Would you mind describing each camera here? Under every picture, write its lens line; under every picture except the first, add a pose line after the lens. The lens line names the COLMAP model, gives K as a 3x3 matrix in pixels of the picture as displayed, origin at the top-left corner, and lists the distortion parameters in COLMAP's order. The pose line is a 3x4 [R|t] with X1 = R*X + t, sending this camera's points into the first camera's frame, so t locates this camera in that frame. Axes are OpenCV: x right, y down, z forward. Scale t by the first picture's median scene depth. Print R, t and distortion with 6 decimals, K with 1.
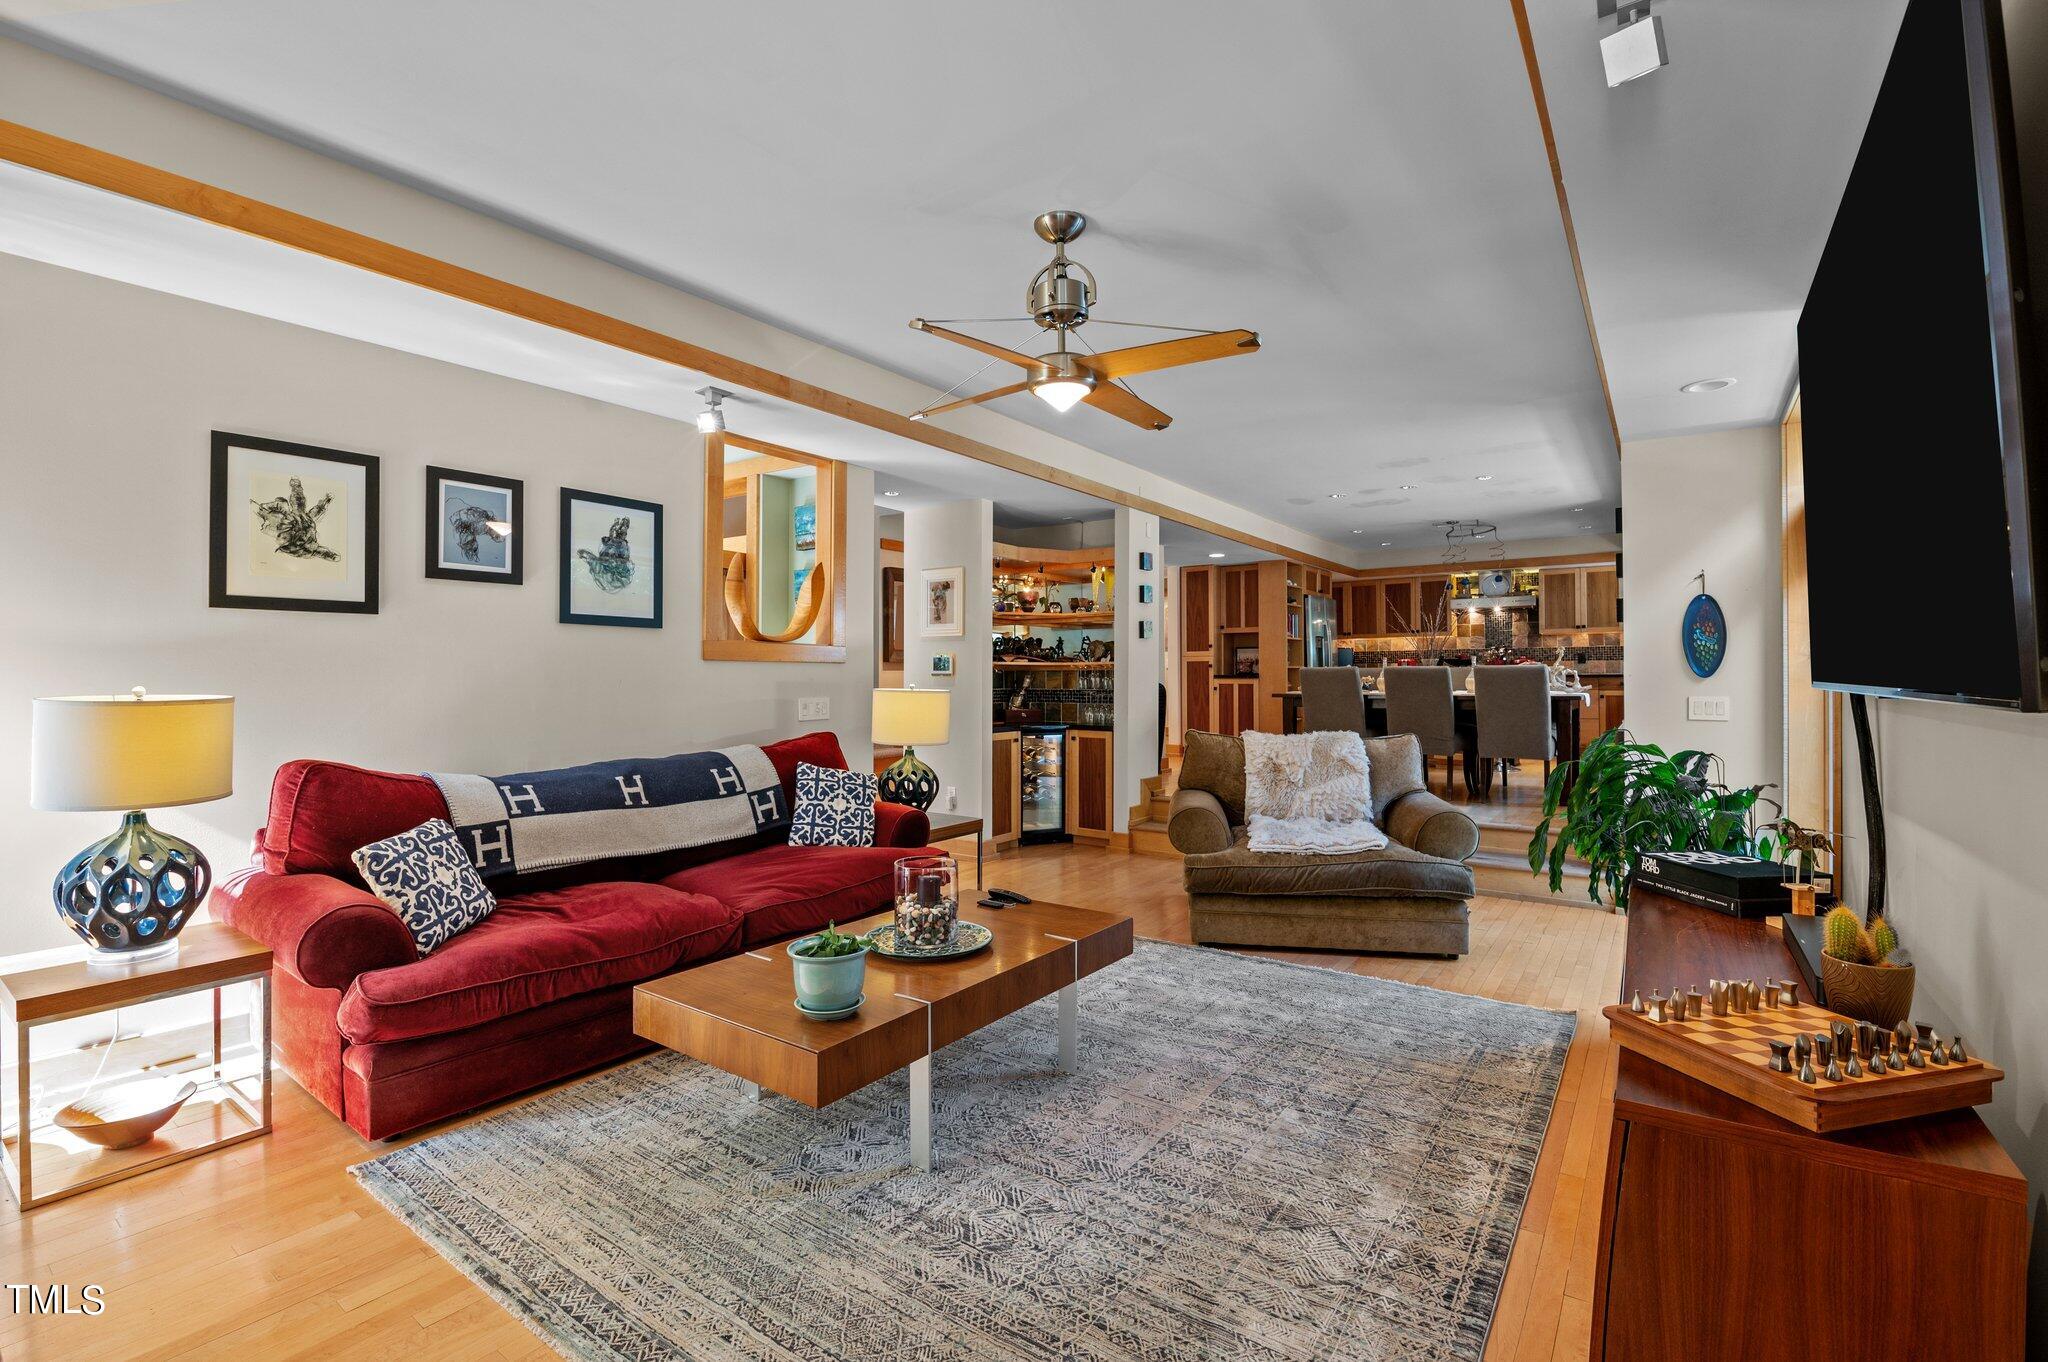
lens RADIAL K [[890.7, 0, 1027.8], [0, 890.7, 671.5], [0, 0, 1]] dist [0.000277, -0.011623]
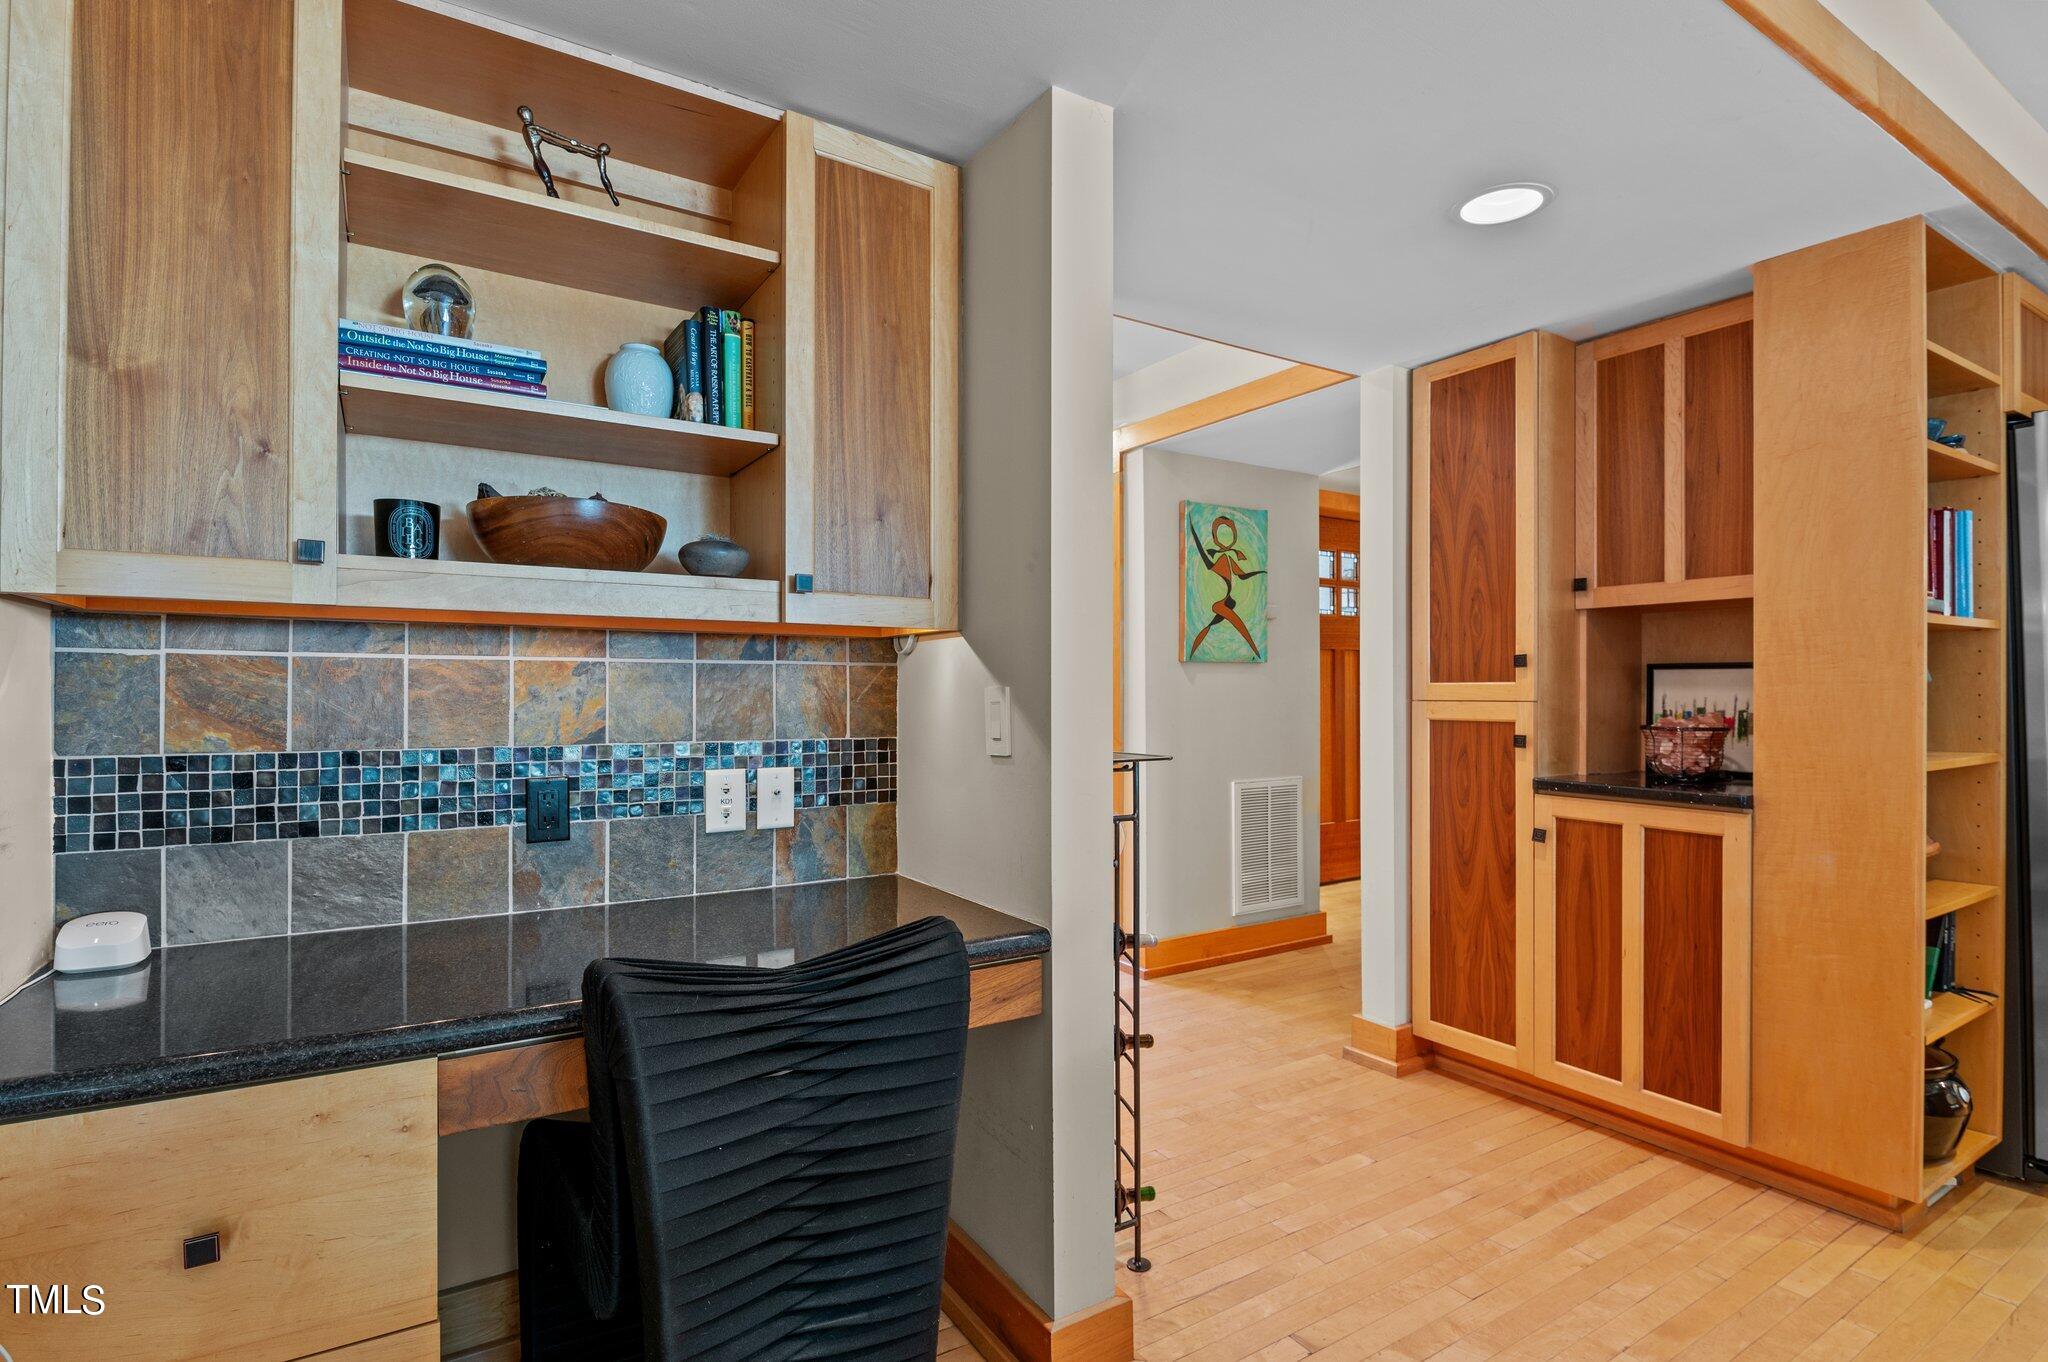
lens RADIAL K [[990.1, 0, 1019.6], [0, 990.1, 686.3], [0, 0, 1]] dist [-0.013619, -0.000178]
pose [[0.926813, 0.002549, -0.375513, 0.177840], [-0.000112, 0.999979, 0.006511, -0.022964], [0.375522, -0.005992, 0.926794, 0.690398]]
